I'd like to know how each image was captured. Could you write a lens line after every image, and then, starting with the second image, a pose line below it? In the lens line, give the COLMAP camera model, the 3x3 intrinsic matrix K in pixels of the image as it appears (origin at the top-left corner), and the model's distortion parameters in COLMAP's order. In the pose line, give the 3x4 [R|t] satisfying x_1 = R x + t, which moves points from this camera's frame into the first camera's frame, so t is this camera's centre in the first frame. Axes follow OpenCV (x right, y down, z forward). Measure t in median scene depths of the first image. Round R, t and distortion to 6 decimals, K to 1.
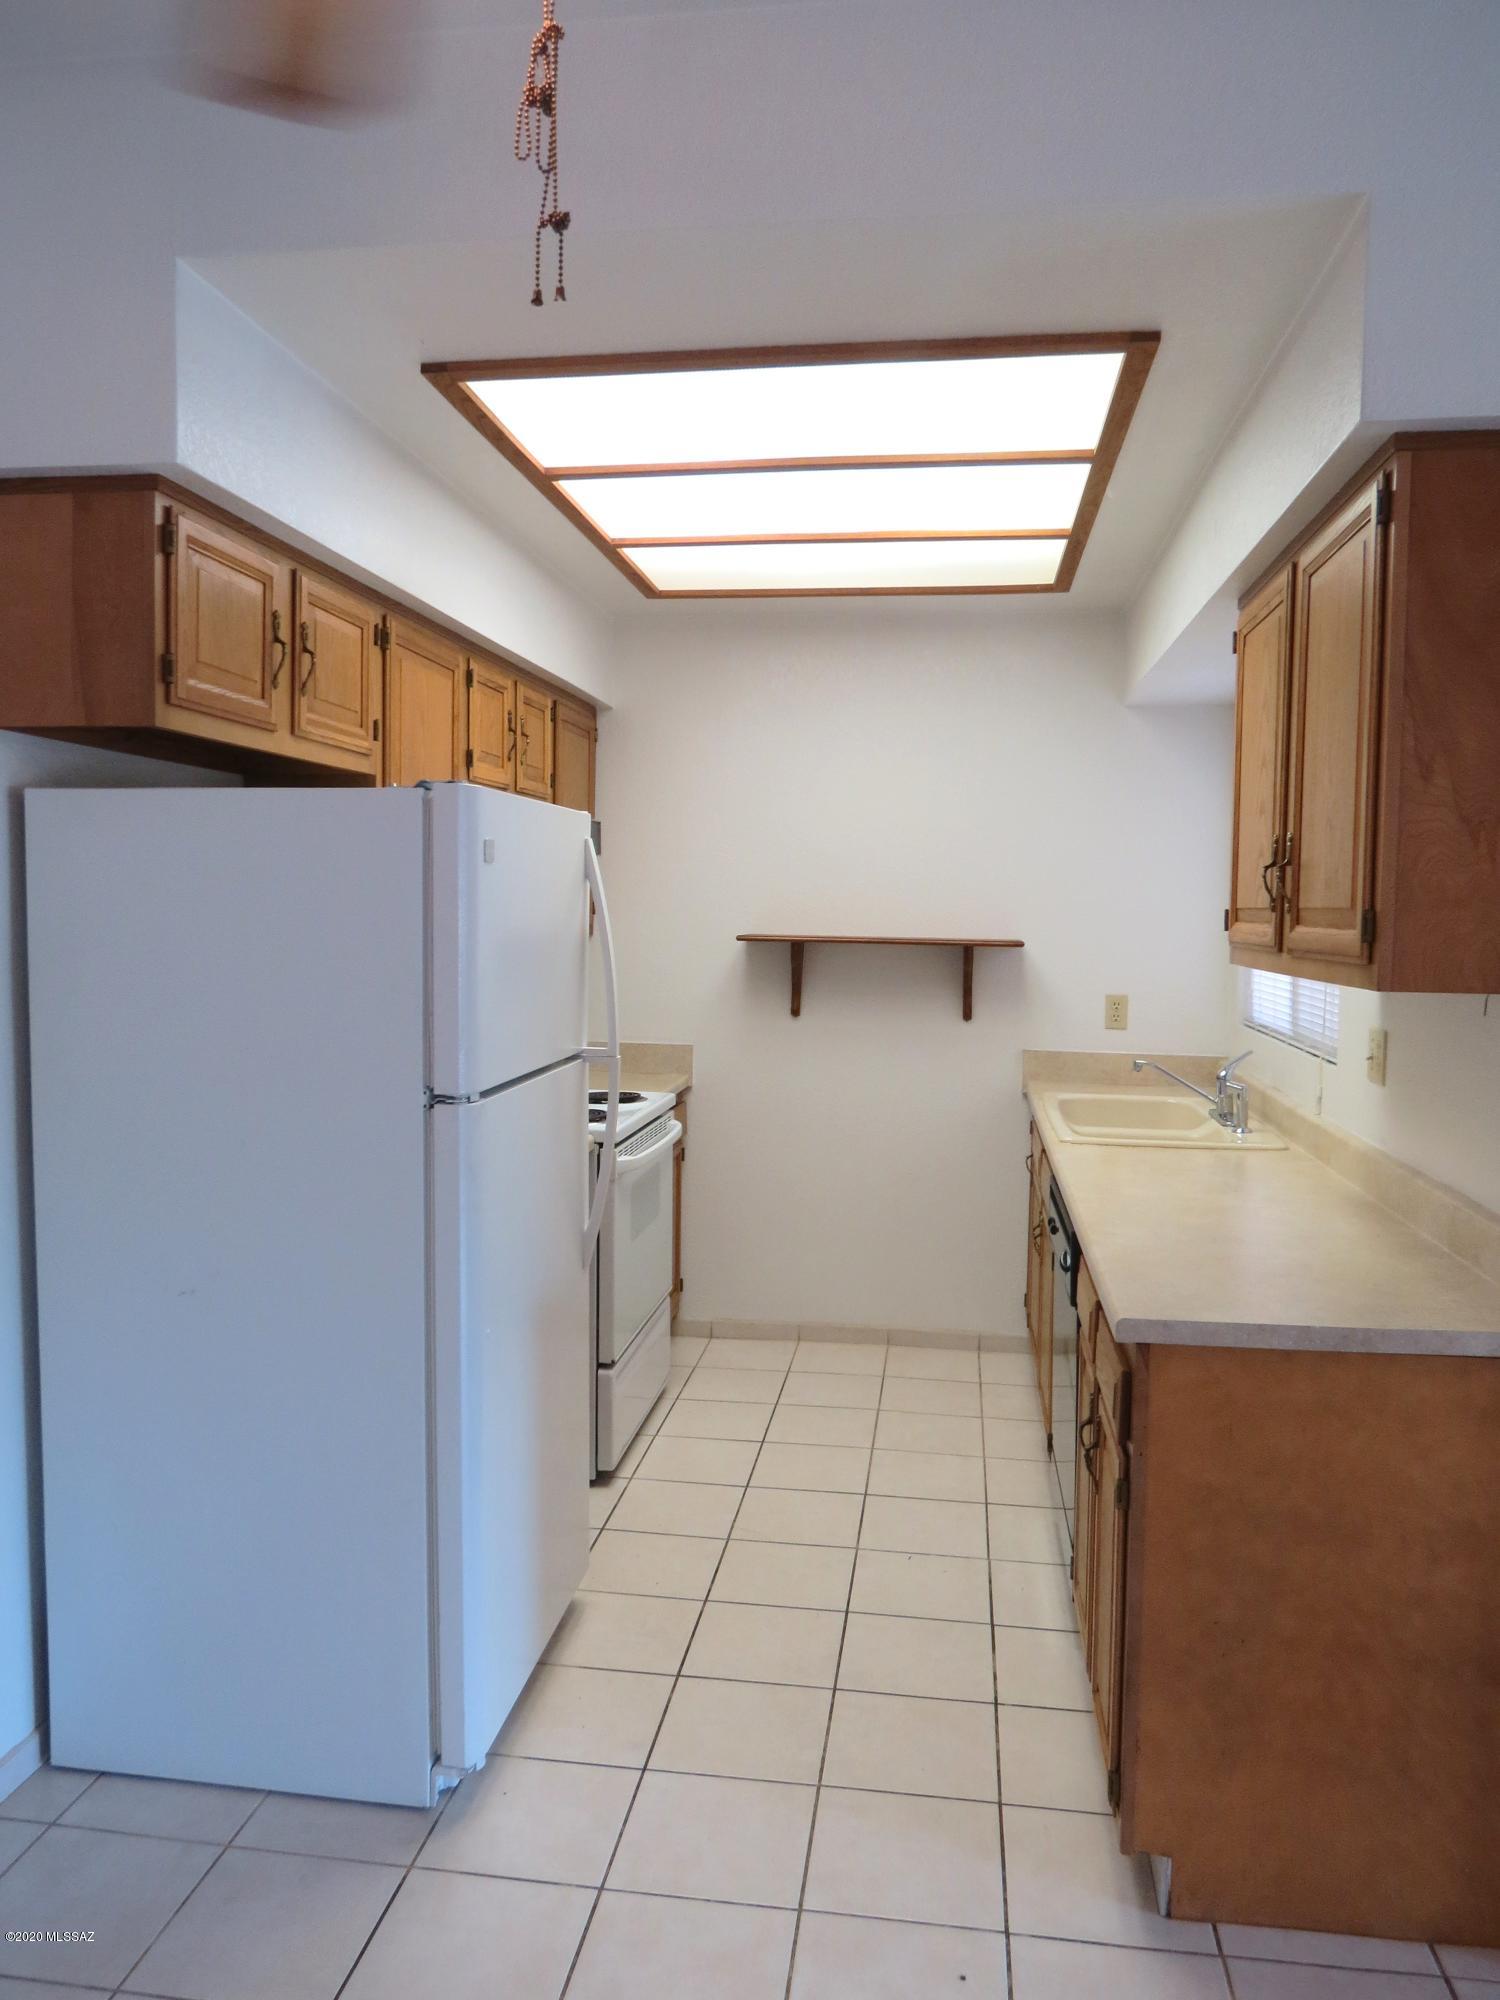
lens RADIAL K [[1427.6, 0, 765.1], [0, 1427.6, 1000.2], [0, 0, 1]] dist [-0.033041, 0.017101]
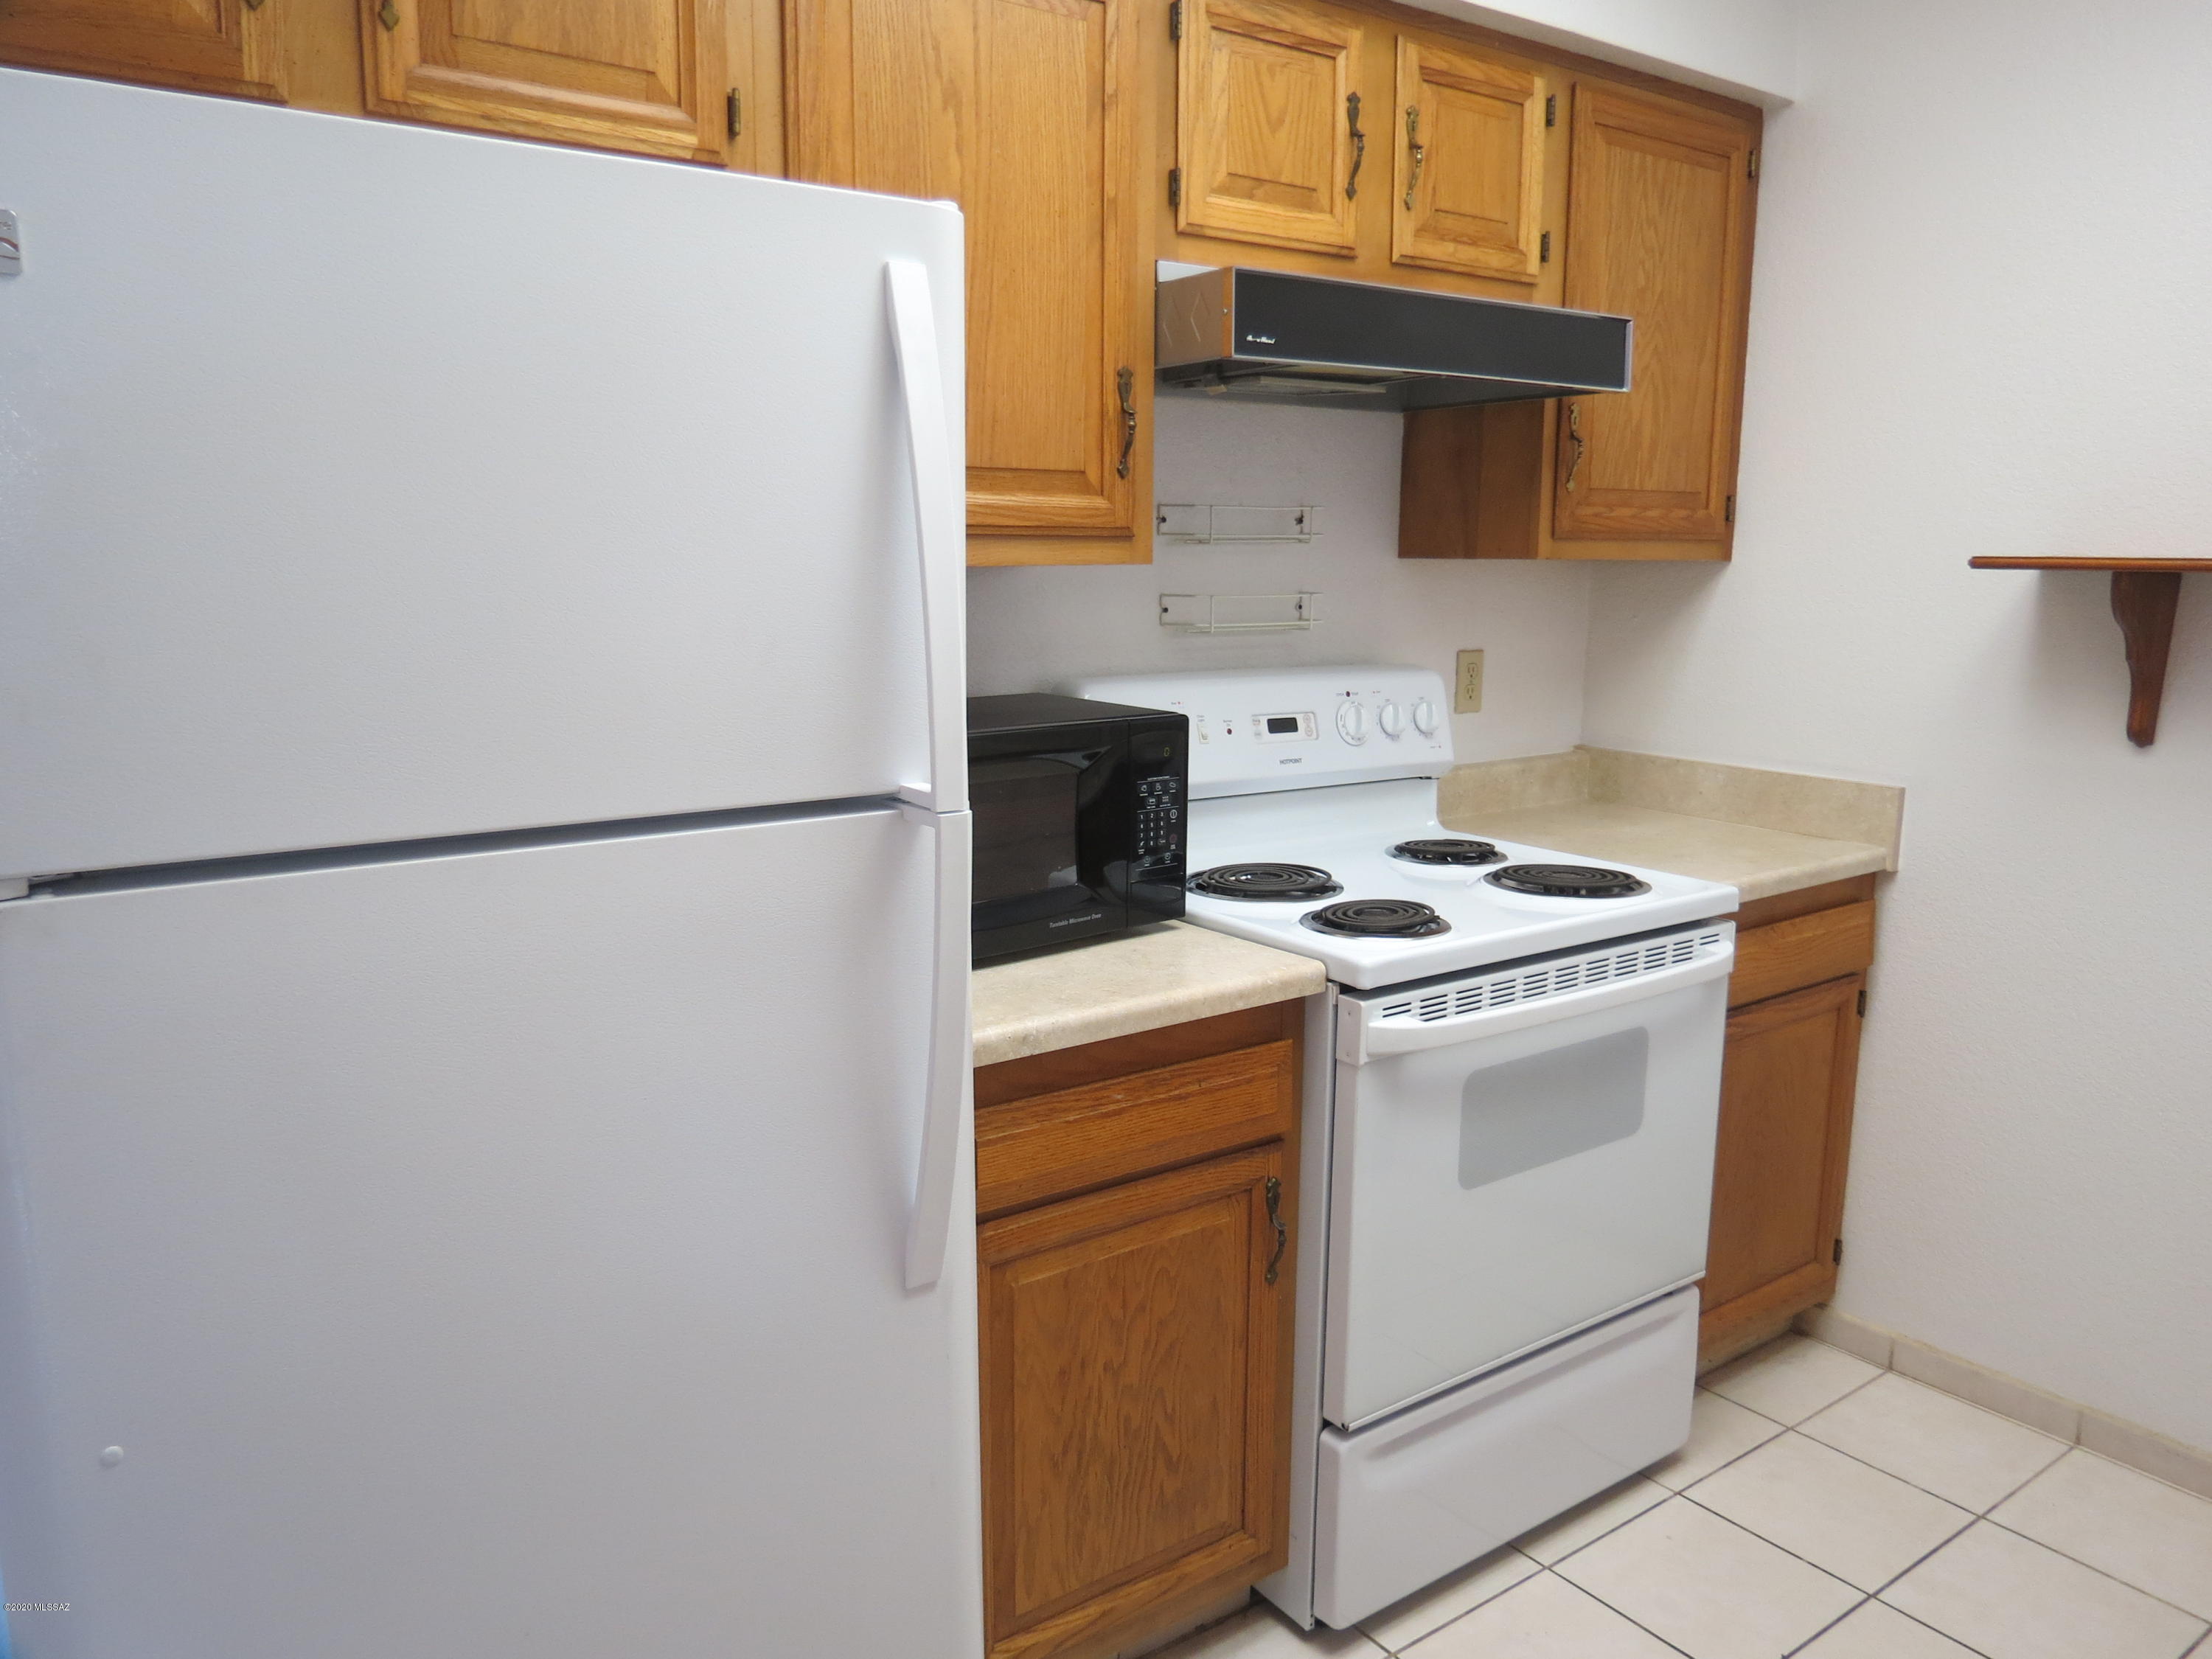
lens RADIAL K [[1578.9, 0, 1113.1], [0, 1578.9, 832.0], [0, 0, 1]] dist [-0.033041, 0.017101]
pose [[0.690943, 0.115361, -0.713645, 0.297351], [-0.041840, 0.991912, 0.119833, -0.013258], [0.721697, -0.052938, 0.690182, 0.874395]]
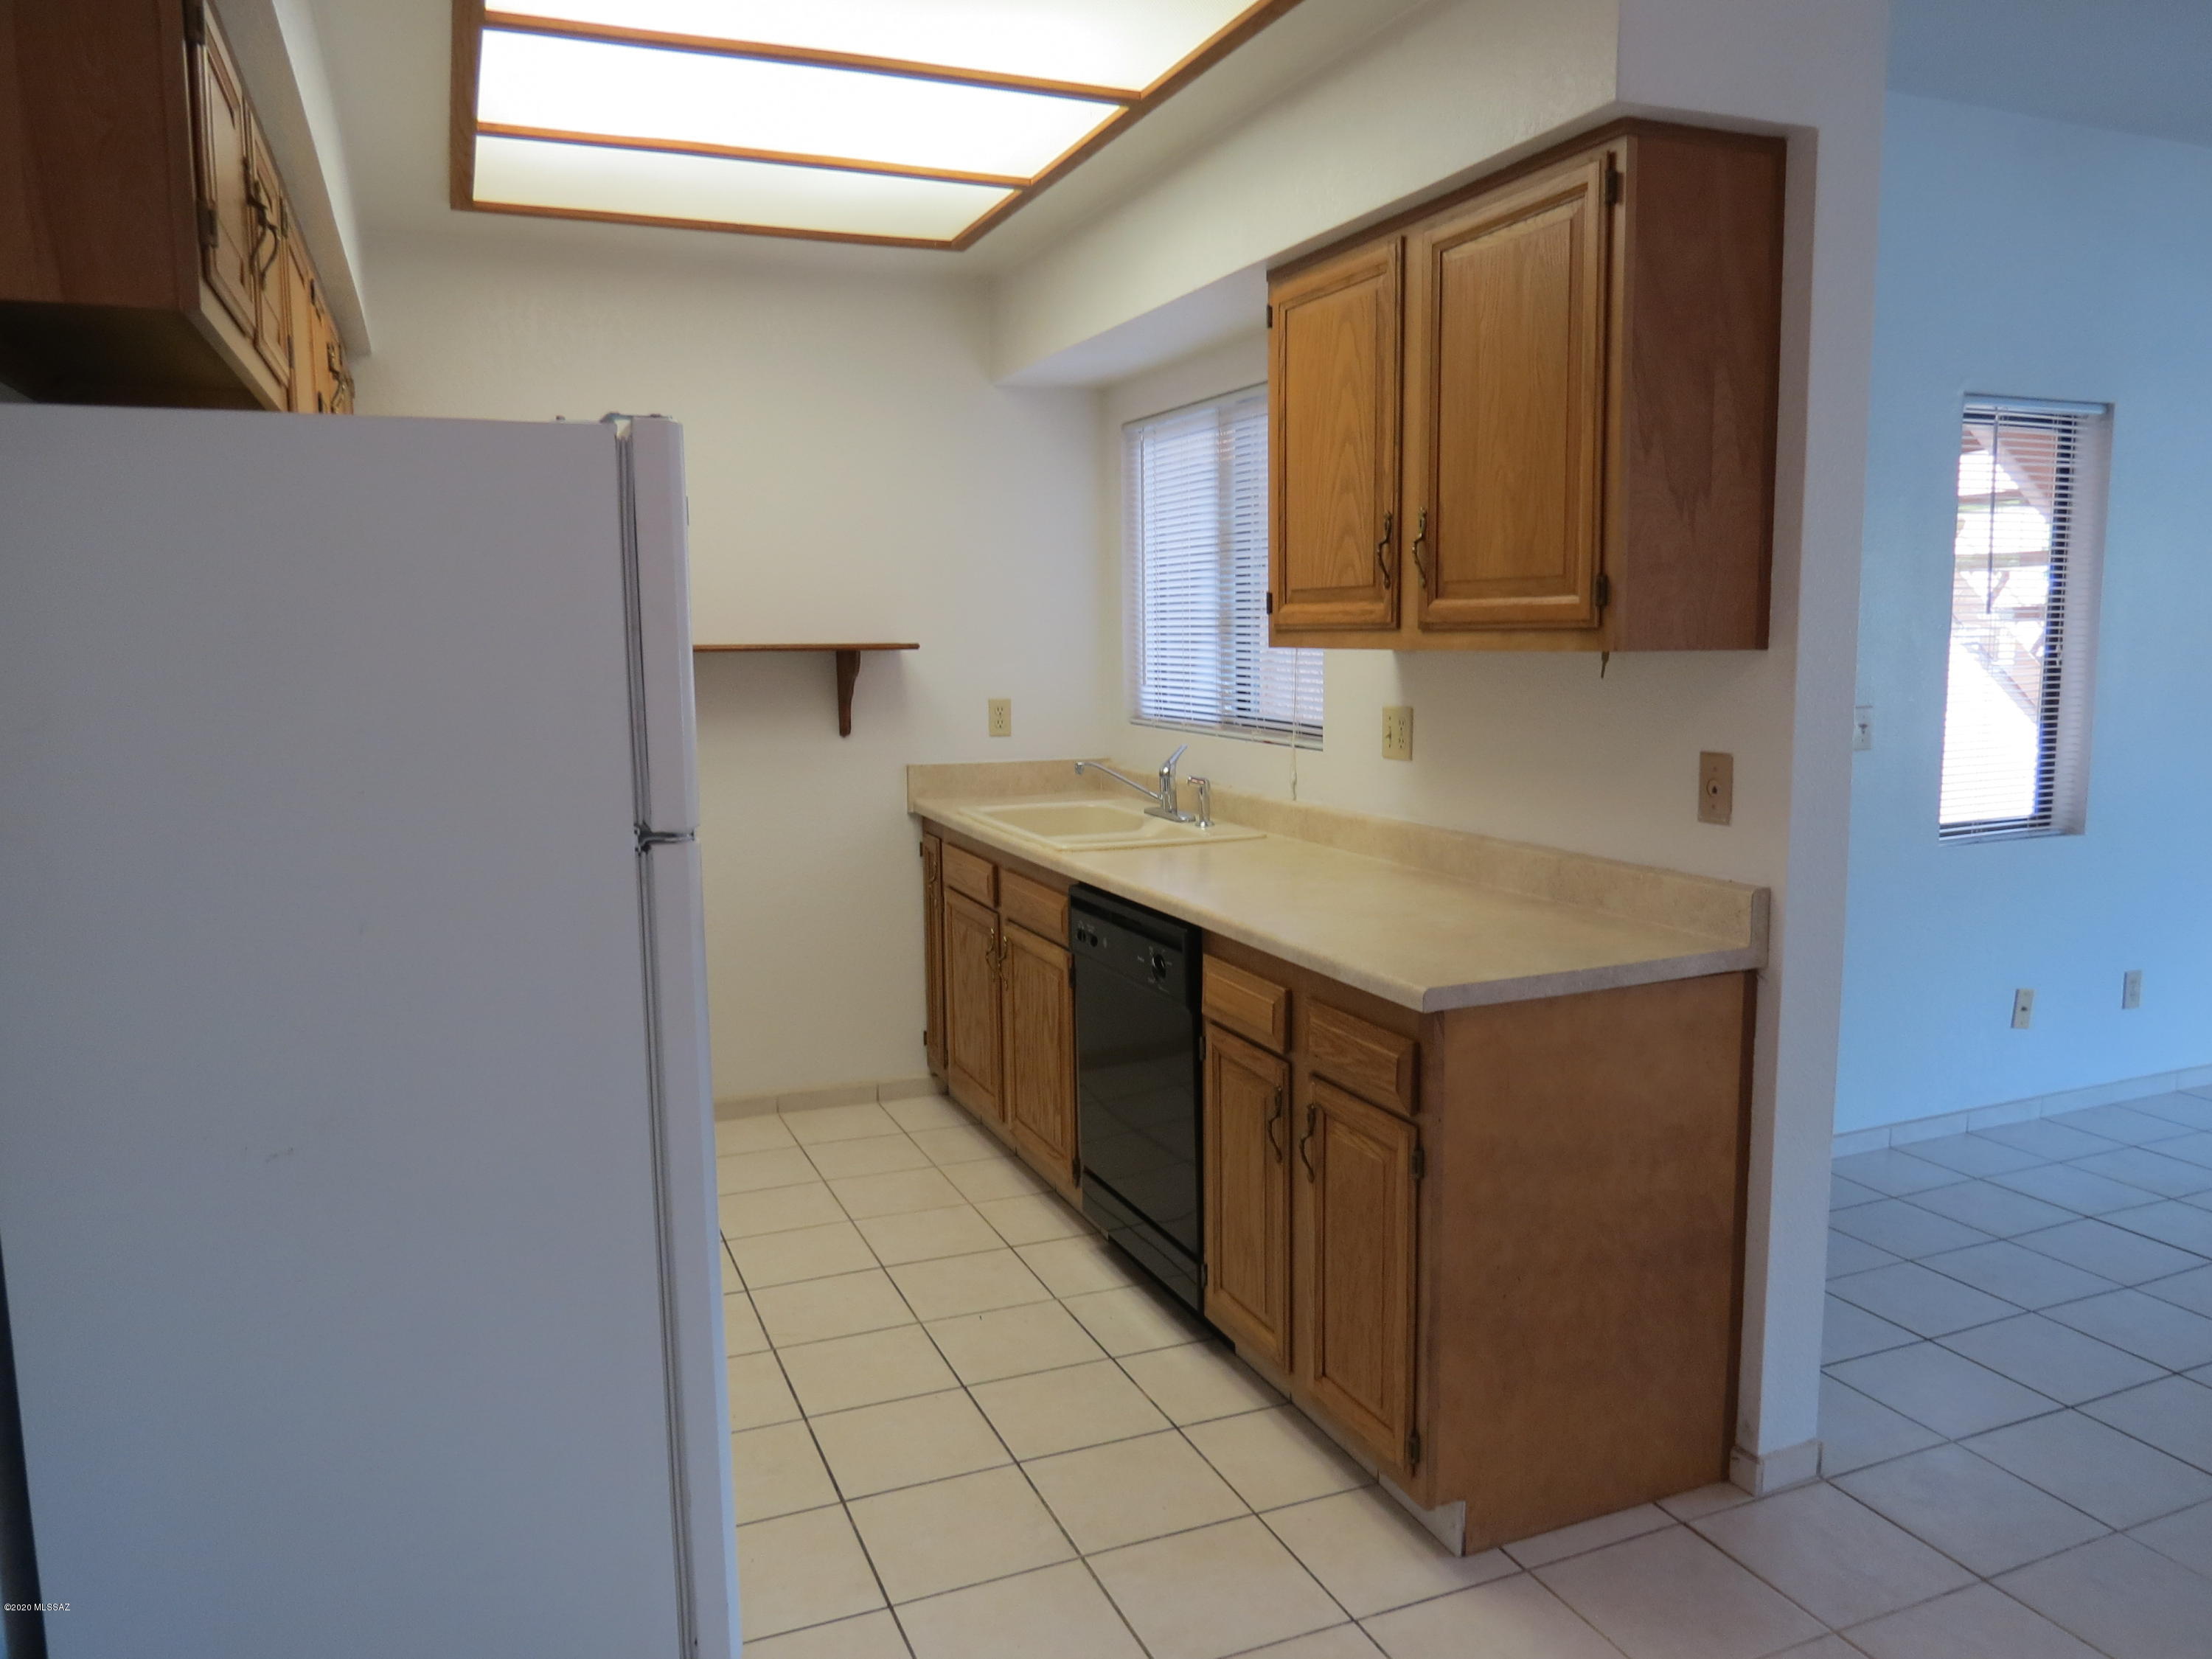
lens RADIAL K [[1578.9, 0, 1107.1], [0, 1578.9, 834.1], [0, 0, 1]] dist [-0.033041, 0.017101]
pose [[0.858909, -0.087588, 0.504583, -0.414101], [0.055495, 0.995383, 0.078319, 0.013567], [-0.509113, -0.039267, 0.859804, 0.140857]]
